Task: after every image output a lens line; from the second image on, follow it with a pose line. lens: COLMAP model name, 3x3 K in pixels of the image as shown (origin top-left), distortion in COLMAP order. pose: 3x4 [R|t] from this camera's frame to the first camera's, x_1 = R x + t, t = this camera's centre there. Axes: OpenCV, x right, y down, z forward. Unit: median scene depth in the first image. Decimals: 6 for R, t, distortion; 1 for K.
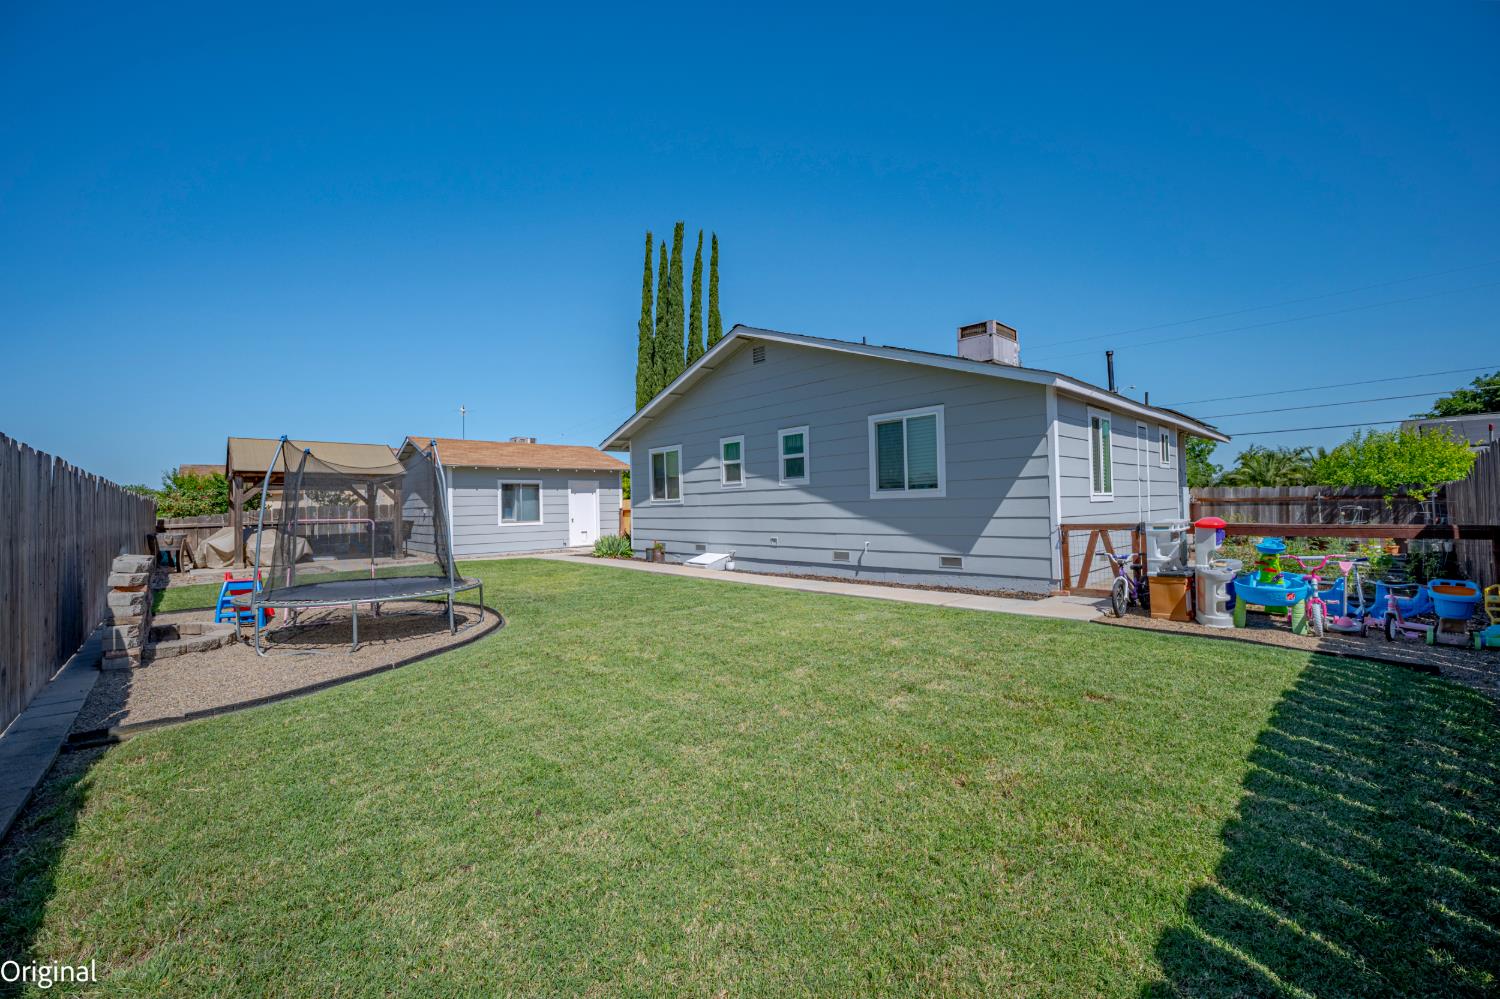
lens RADIAL K [[598.8, 0, 748.2], [0, 598.8, 499.7], [0, 0, 1]] dist [-0.026225, 0.000106]
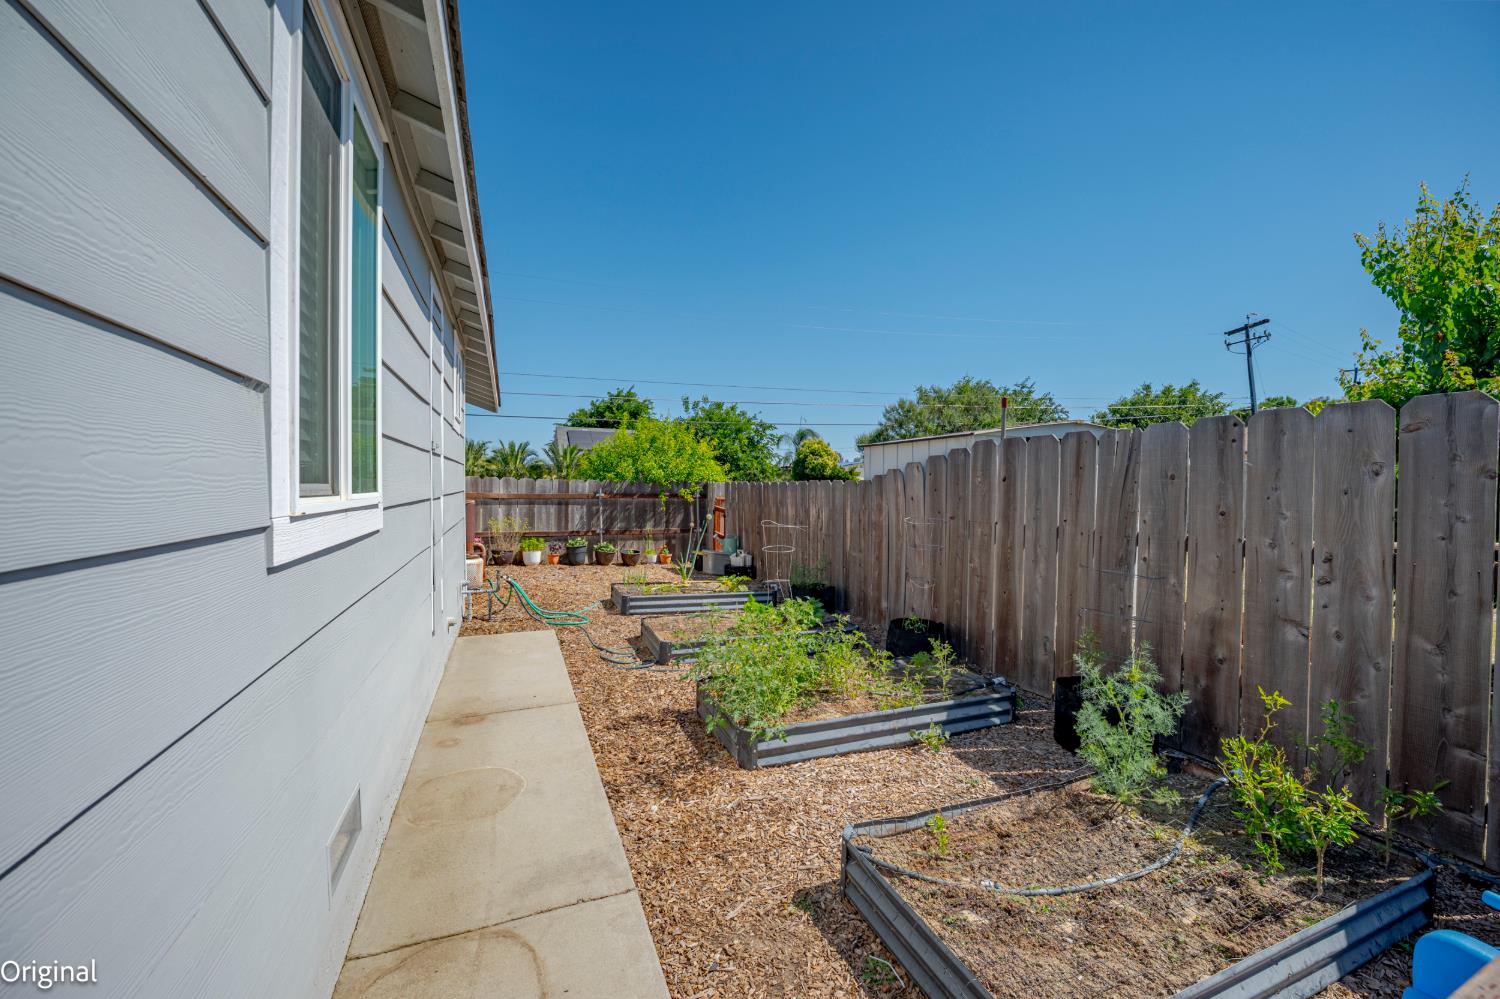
lens RADIAL K [[598.8, 0, 749.3], [0, 598.8, 496.8], [0, 0, 1]] dist [-0.026225, 0.000106]
pose [[0.353596, 0.004165, 0.935389, 0.302267], [-0.023589, 0.999712, 0.004465, -0.009783], [-0.935101, -0.023643, 0.353593, 0.524990]]
